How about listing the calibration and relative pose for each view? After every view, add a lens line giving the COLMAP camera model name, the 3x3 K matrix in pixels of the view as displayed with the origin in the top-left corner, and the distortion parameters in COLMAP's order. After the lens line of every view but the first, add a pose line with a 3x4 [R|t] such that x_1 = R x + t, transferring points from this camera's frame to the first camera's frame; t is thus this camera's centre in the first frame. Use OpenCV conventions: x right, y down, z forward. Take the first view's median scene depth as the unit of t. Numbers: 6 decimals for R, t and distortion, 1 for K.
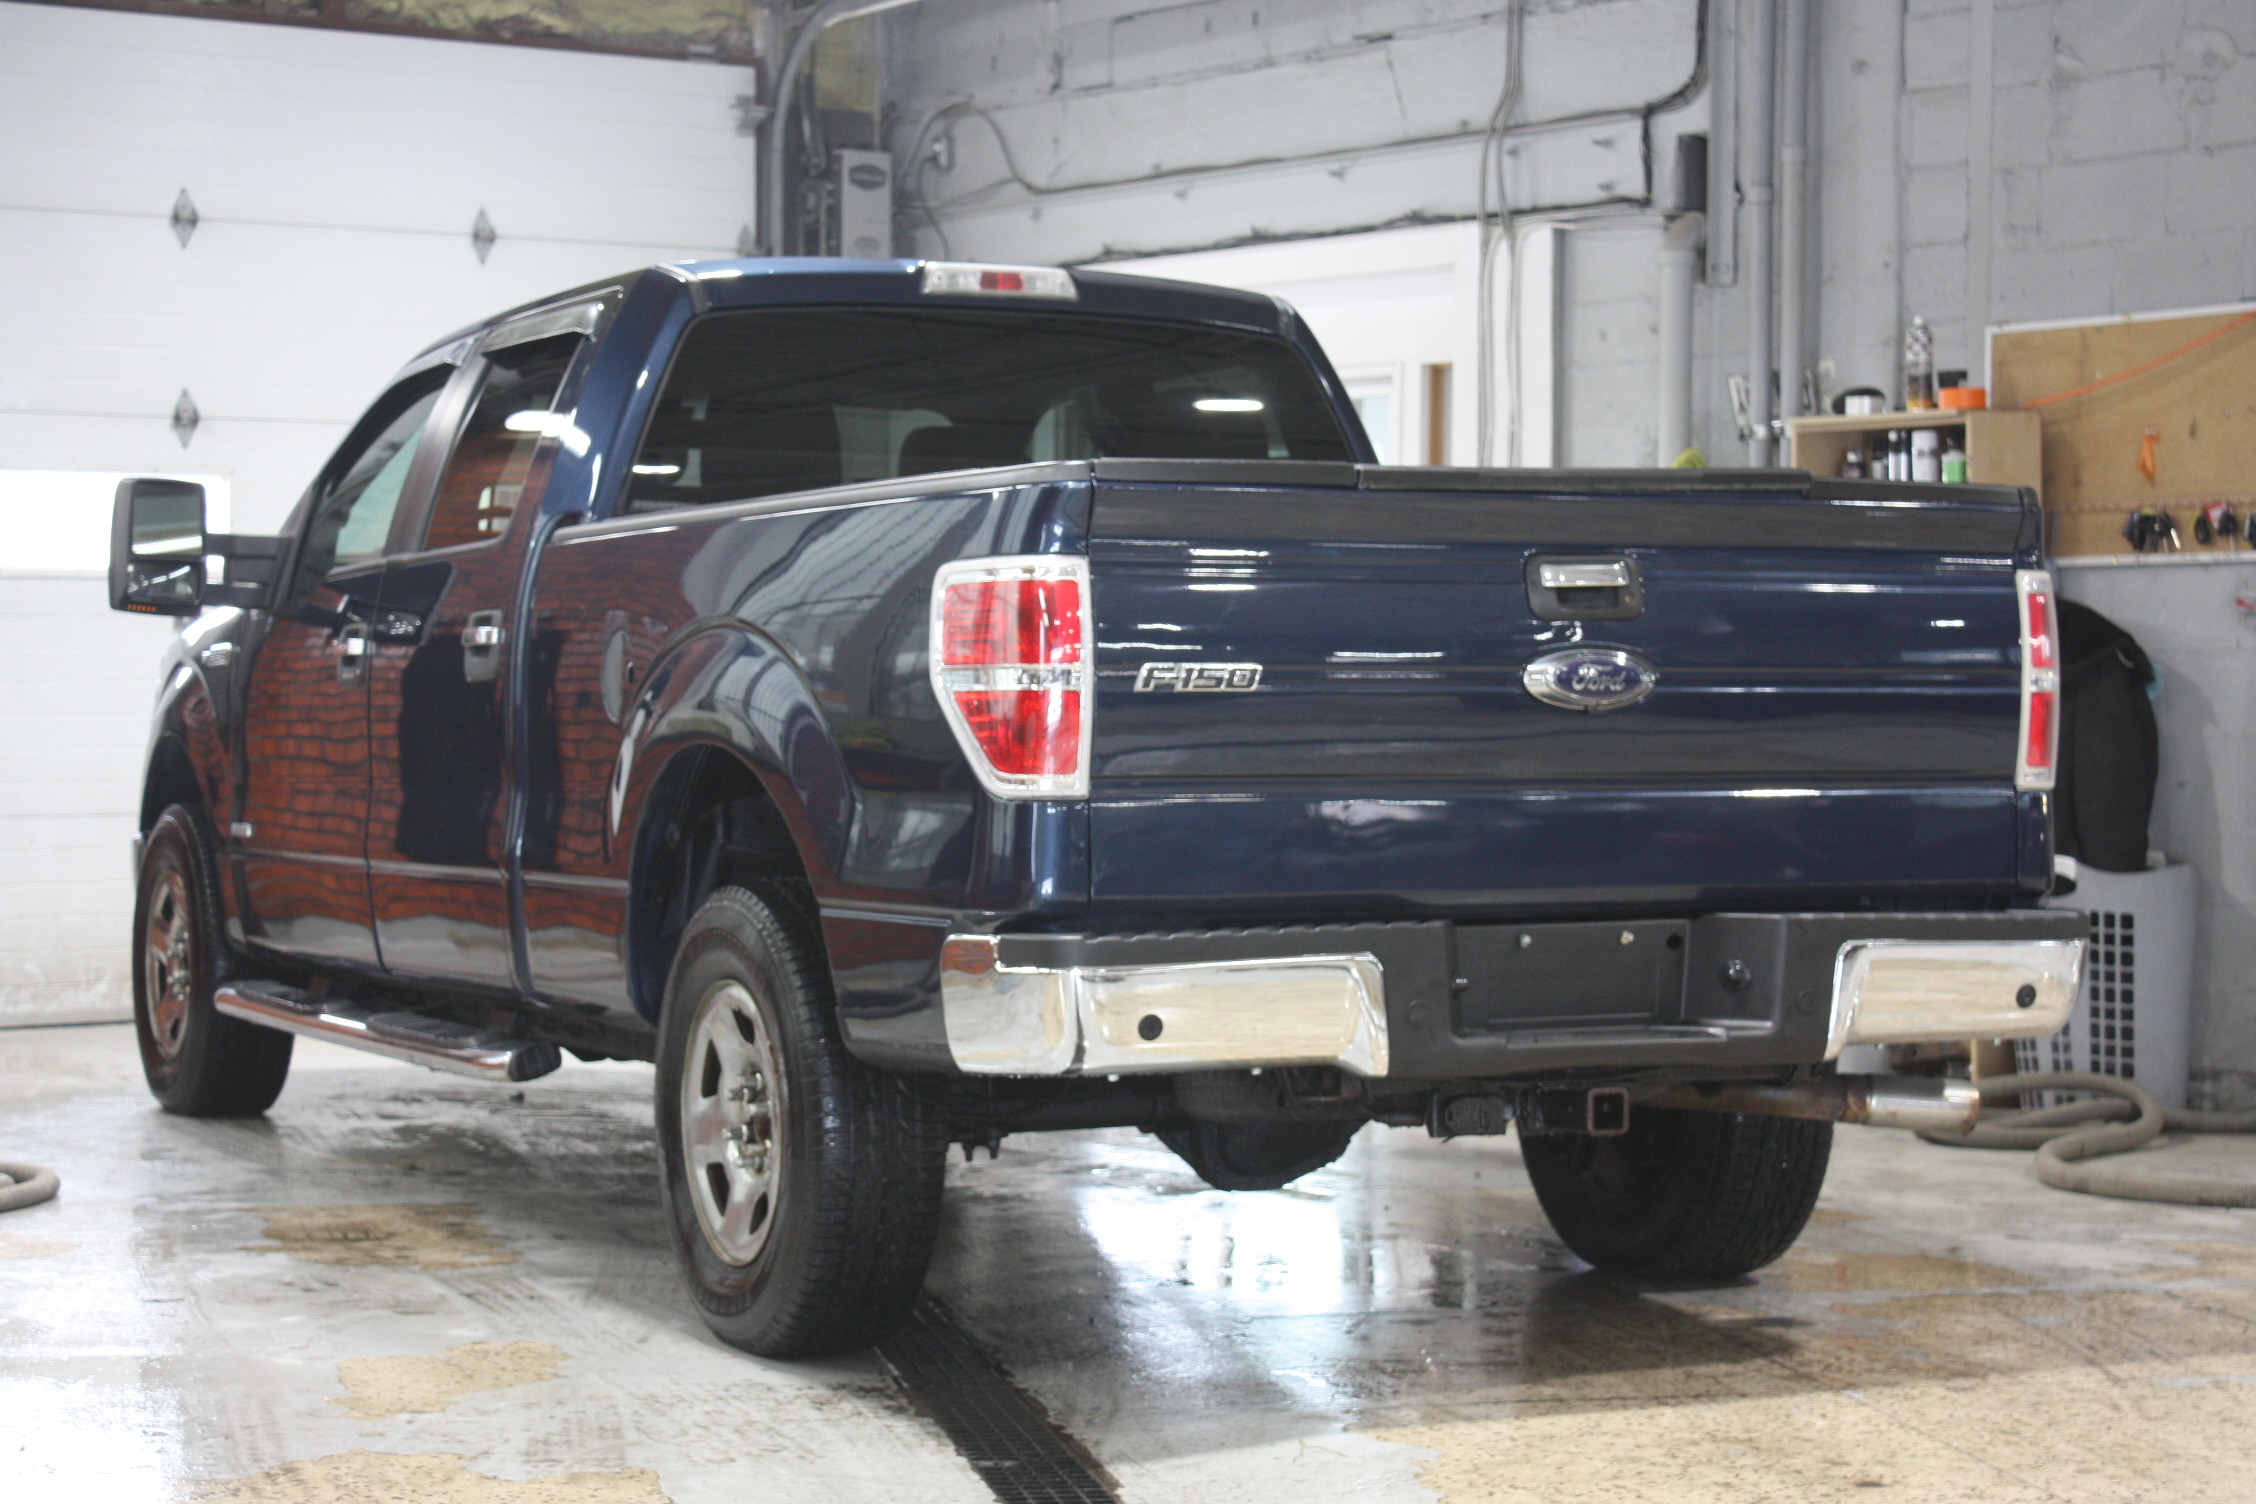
lens RADIAL K [[4497.3, 0, 1128.0], [0, 4497.3, 752.0], [0, 0, 1]] dist [0.263531, 0.030679]
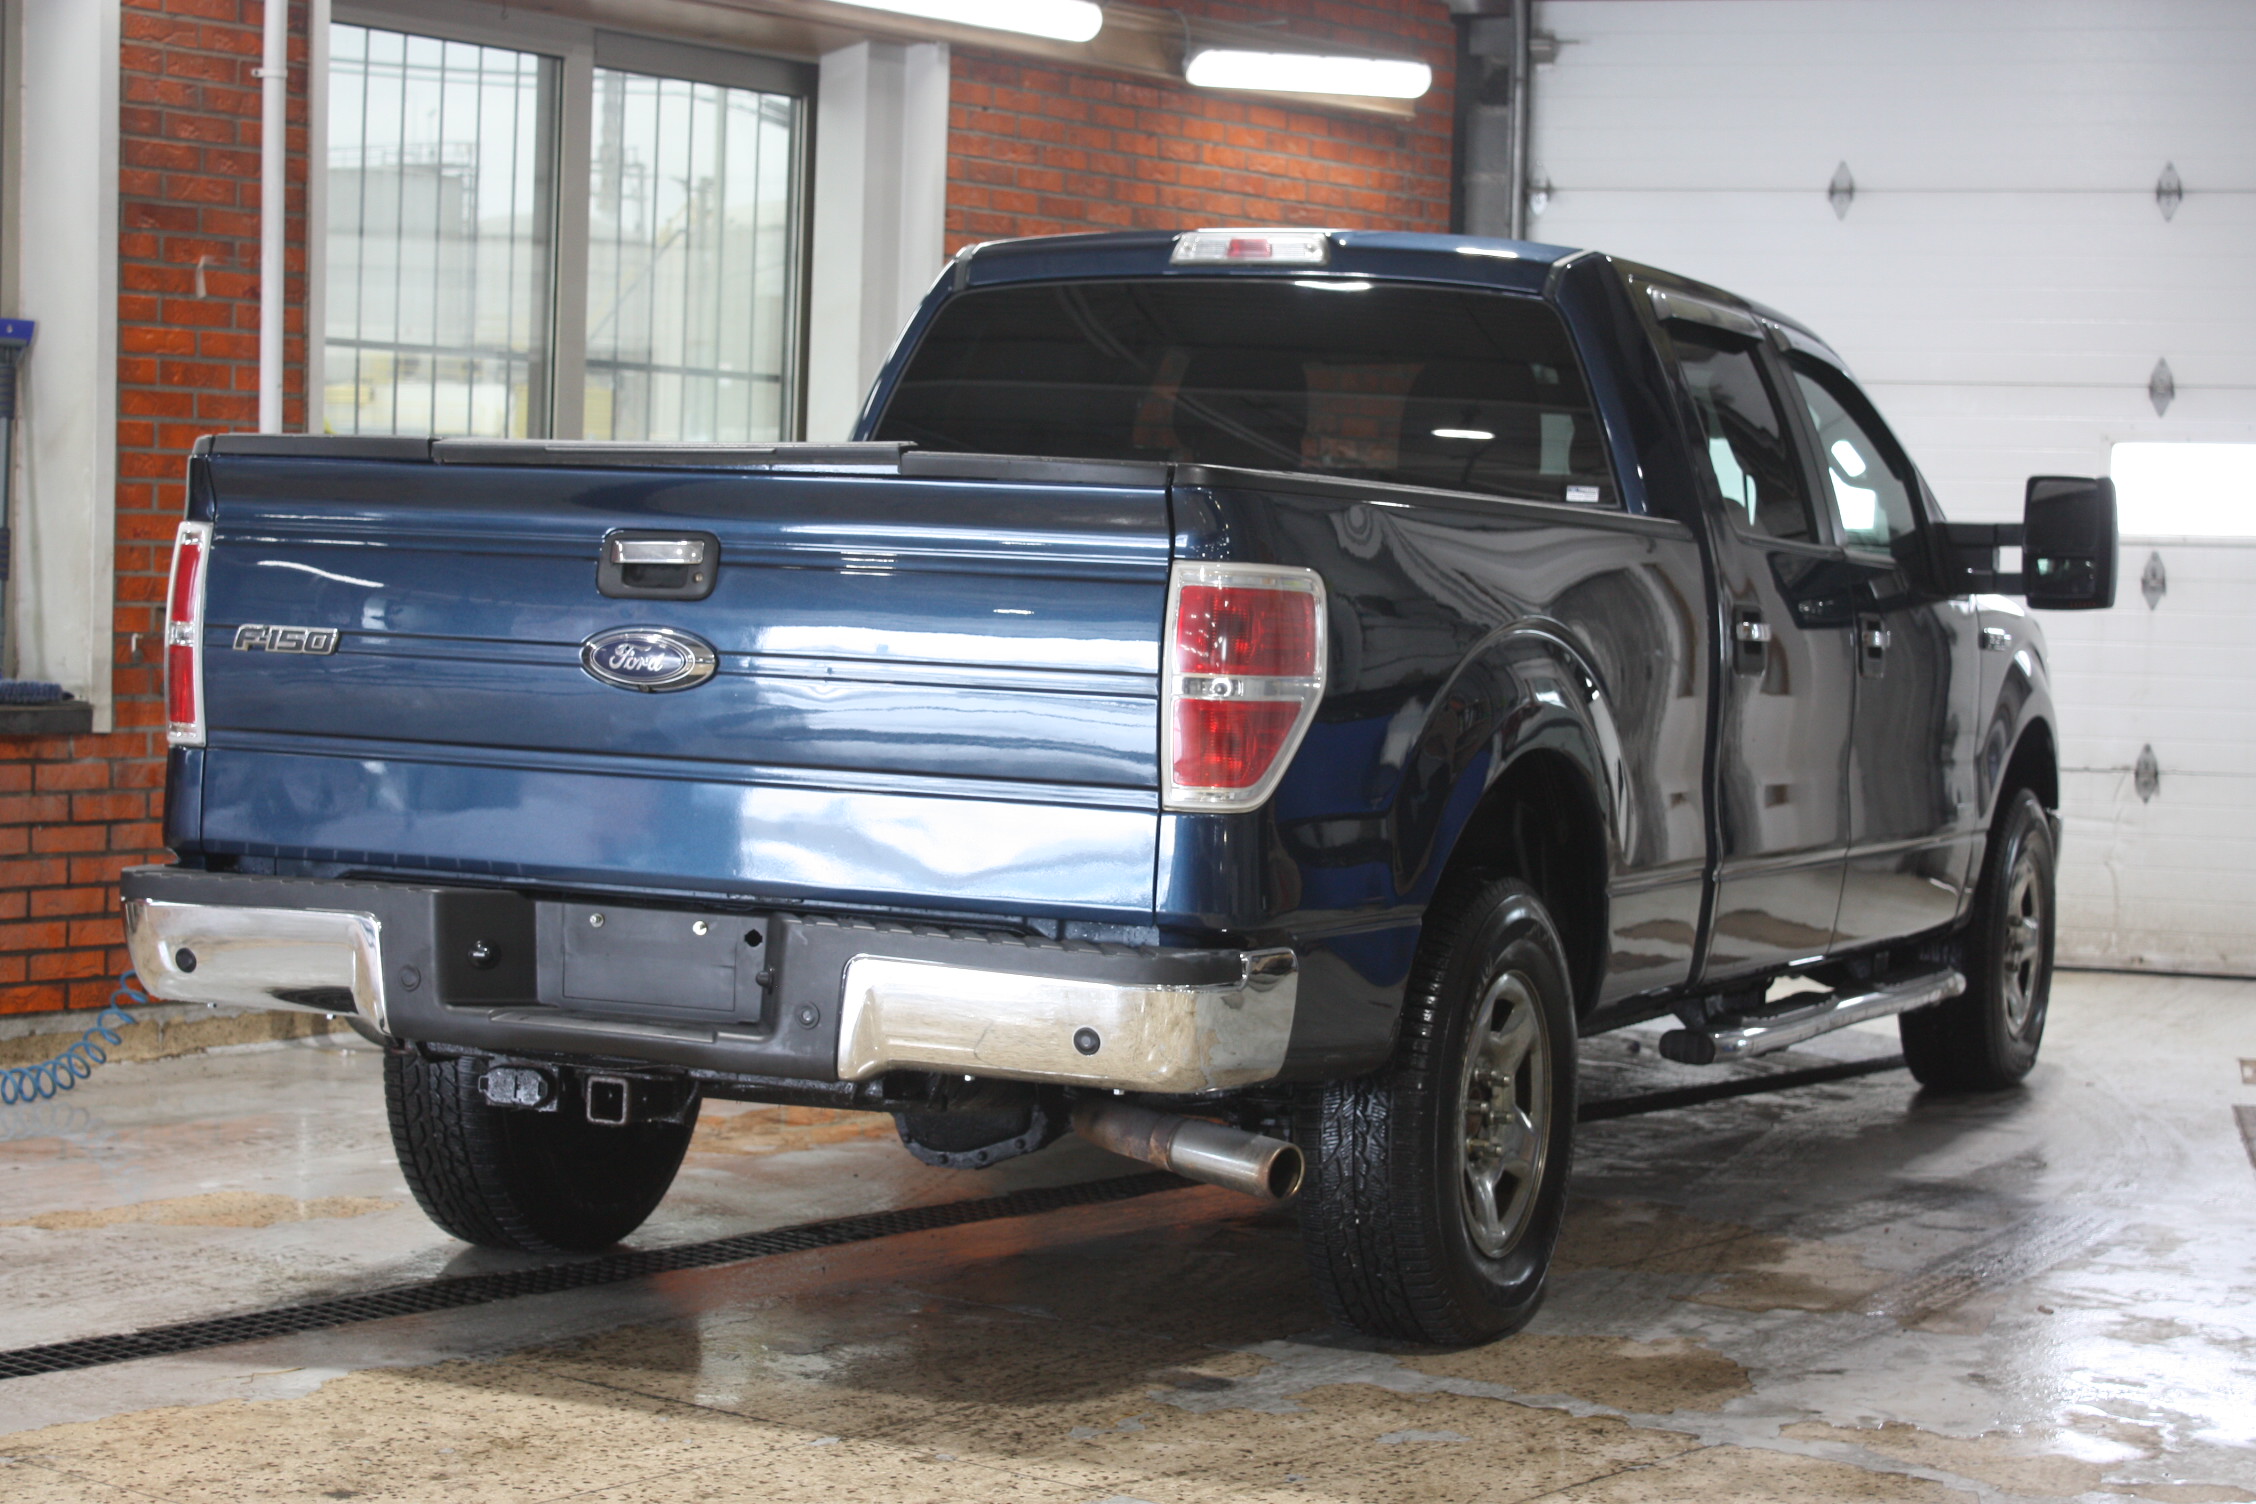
lens RADIAL K [[4649.1, 0, 1128.0], [0, 4649.1, 752.0], [0, 0, 1]] dist [0.002771, 0.031665]
pose [[0.700509, 0.053404, -0.711642, 0.885570], [-0.049227, 0.998437, 0.026470, -0.027614], [0.711943, 0.016489, 0.702043, 0.368598]]
